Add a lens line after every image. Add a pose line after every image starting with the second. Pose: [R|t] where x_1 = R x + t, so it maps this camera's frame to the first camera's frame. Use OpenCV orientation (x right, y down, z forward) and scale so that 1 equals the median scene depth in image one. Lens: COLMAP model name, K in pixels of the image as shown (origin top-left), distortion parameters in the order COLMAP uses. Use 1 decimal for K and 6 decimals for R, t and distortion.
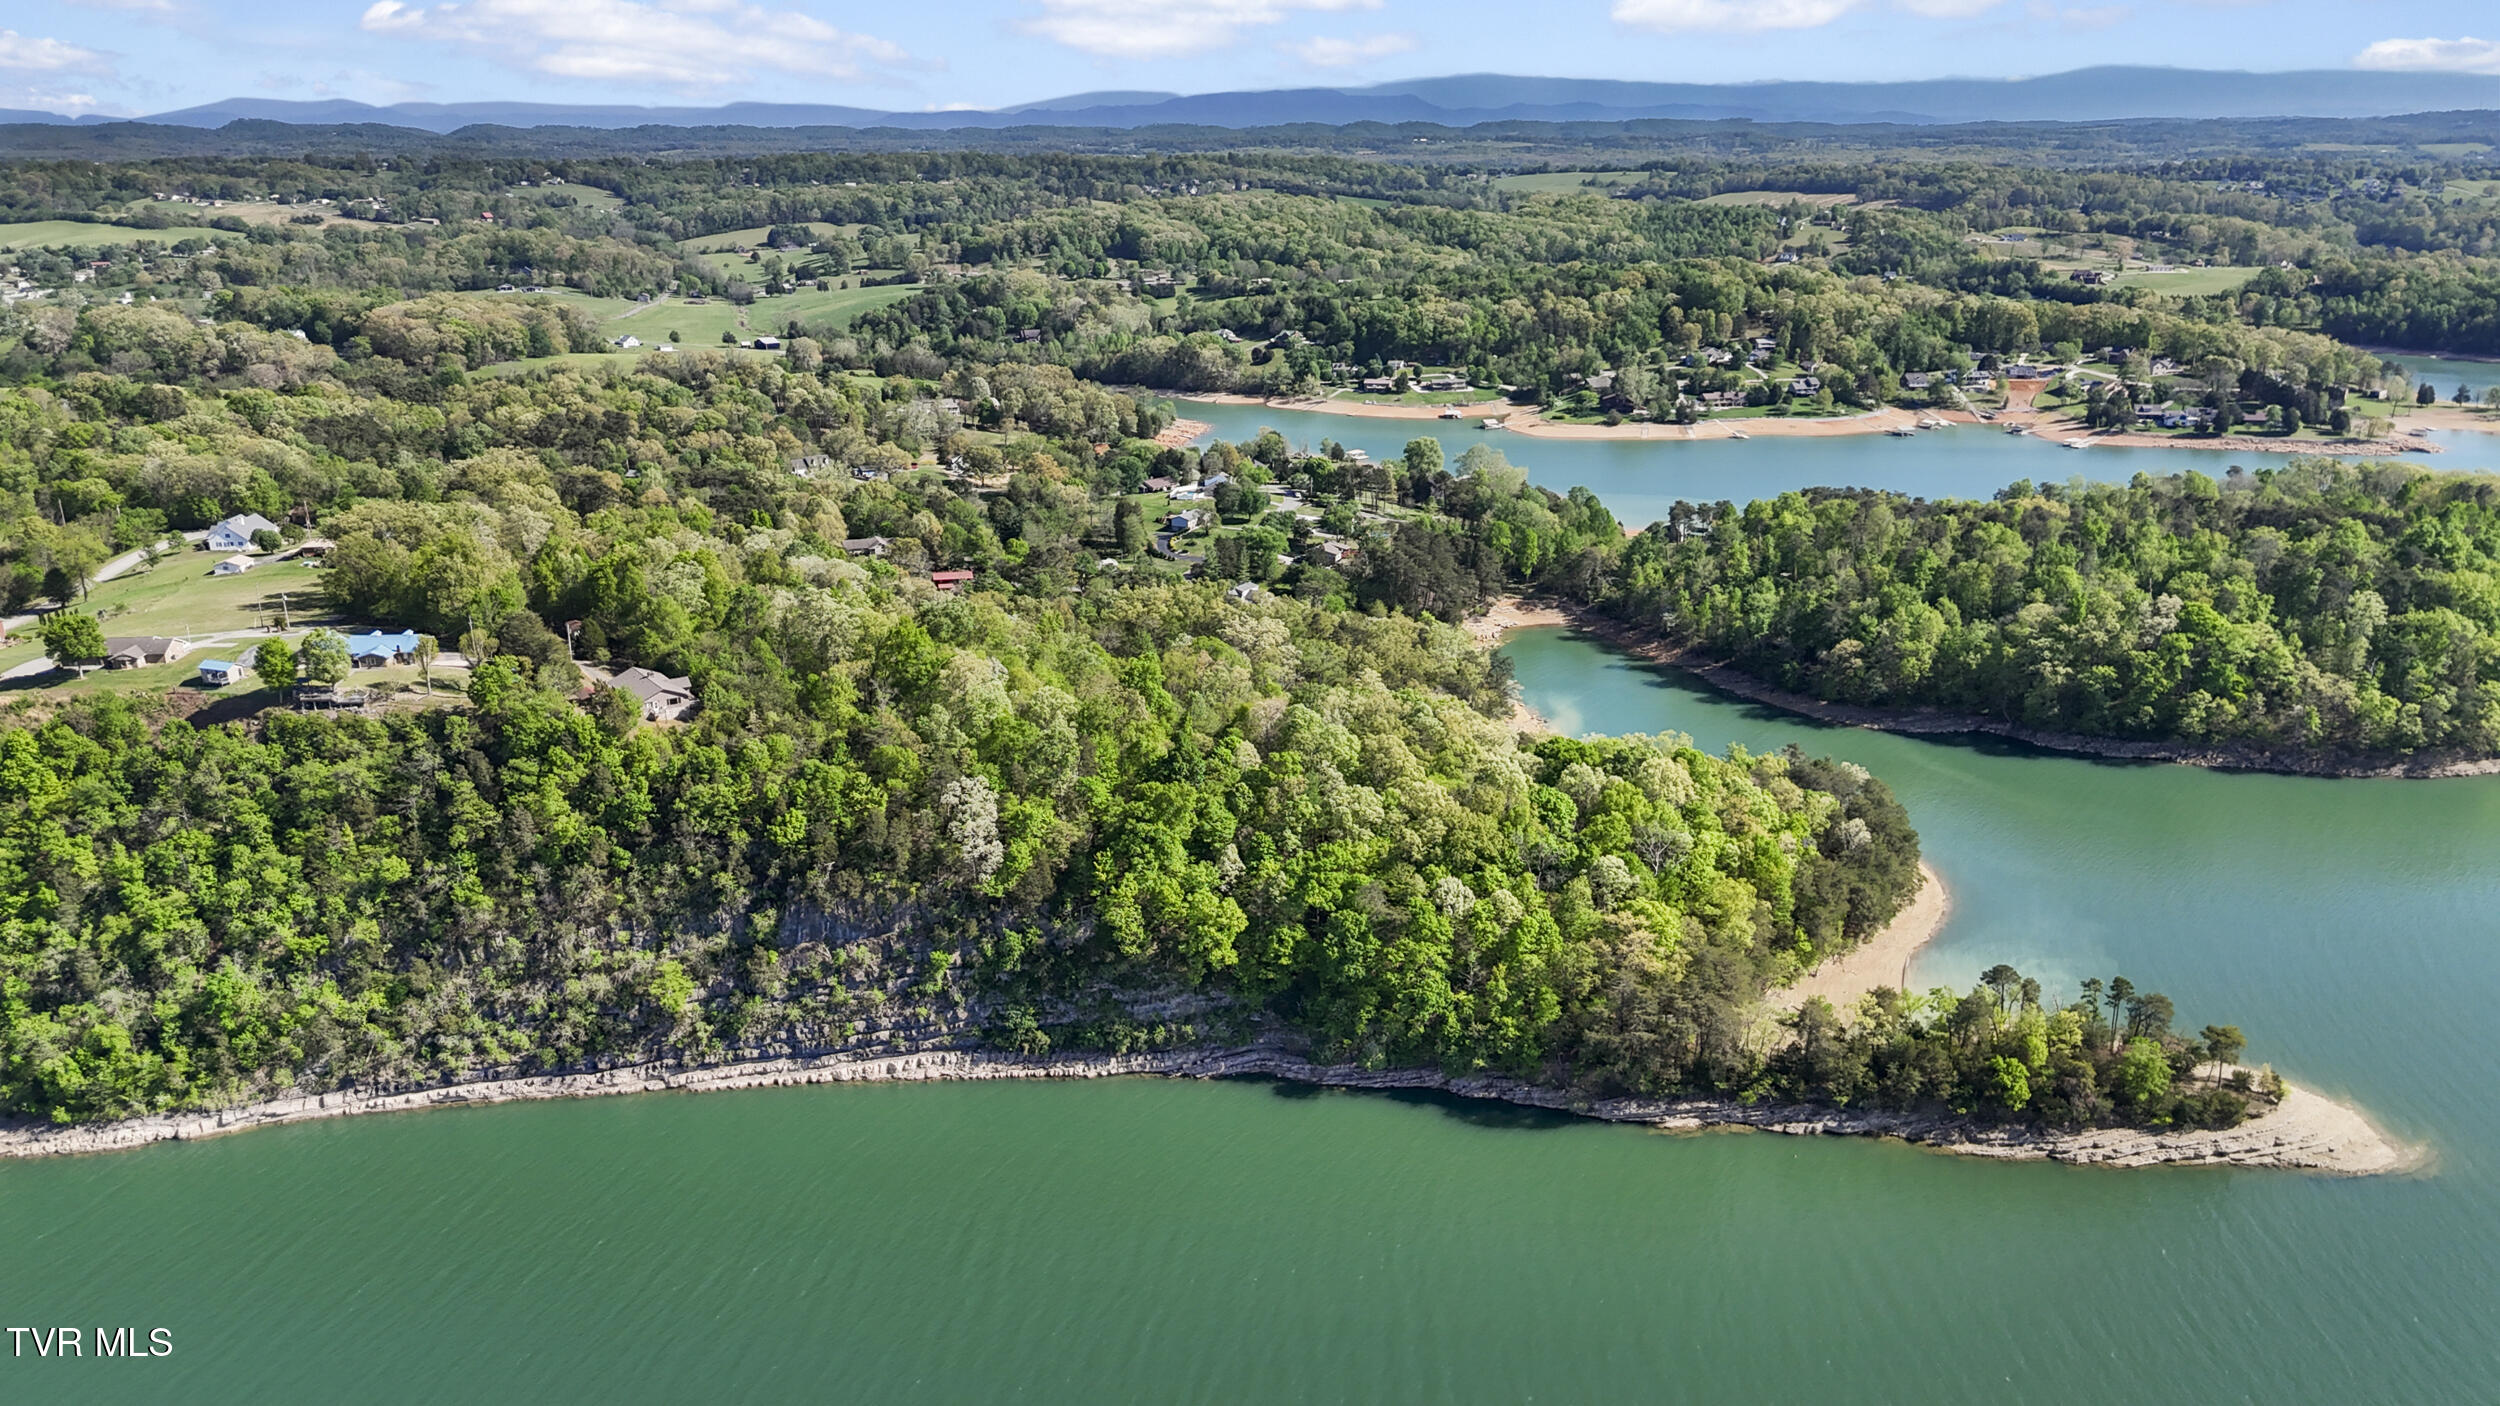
lens RADIAL K [[1853.3, 0, 1259.6], [0, 1853.3, 669.3], [0, 0, 1]] dist [0.093073, -0.106685]
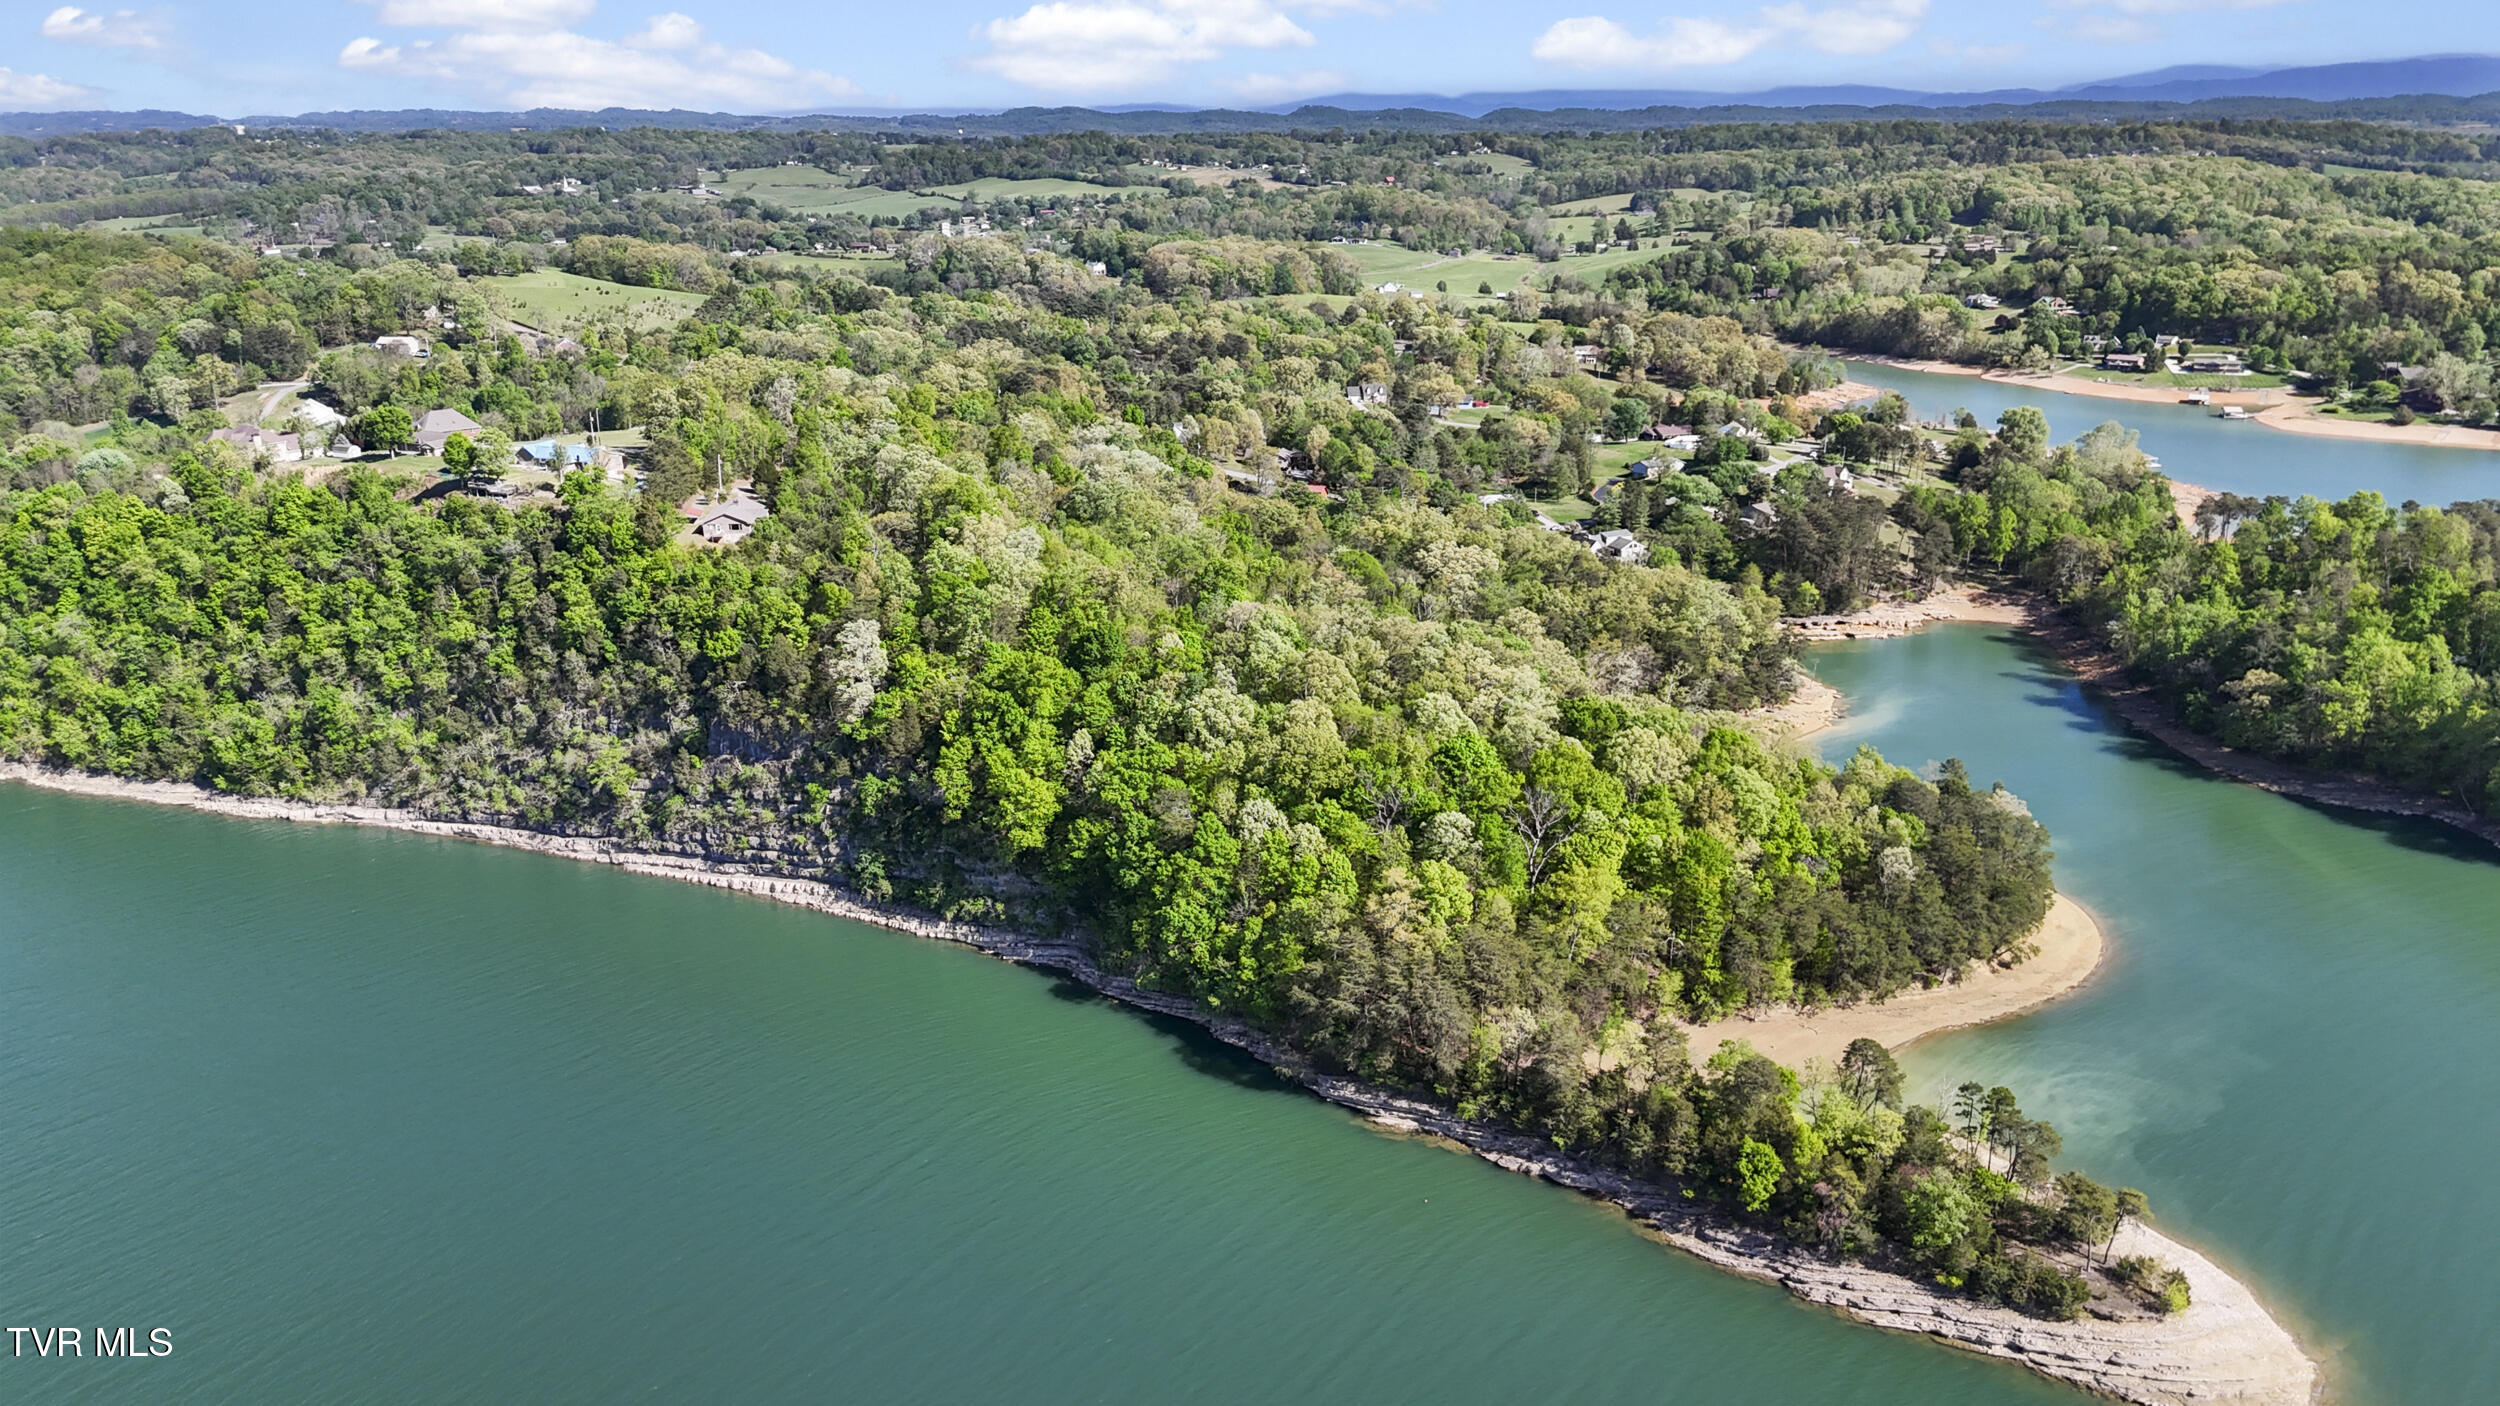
lens RADIAL K [[1853.3, 0, 1259.6], [0, 1853.3, 669.3], [0, 0, 1]] dist [0.093073, -0.106685]
pose [[0.866454, 0.141131, -0.478894, 0.521282], [-0.137624, 0.989567, 0.042628, 0.011376], [0.479914, 0.028972, 0.876837, 0.213657]]
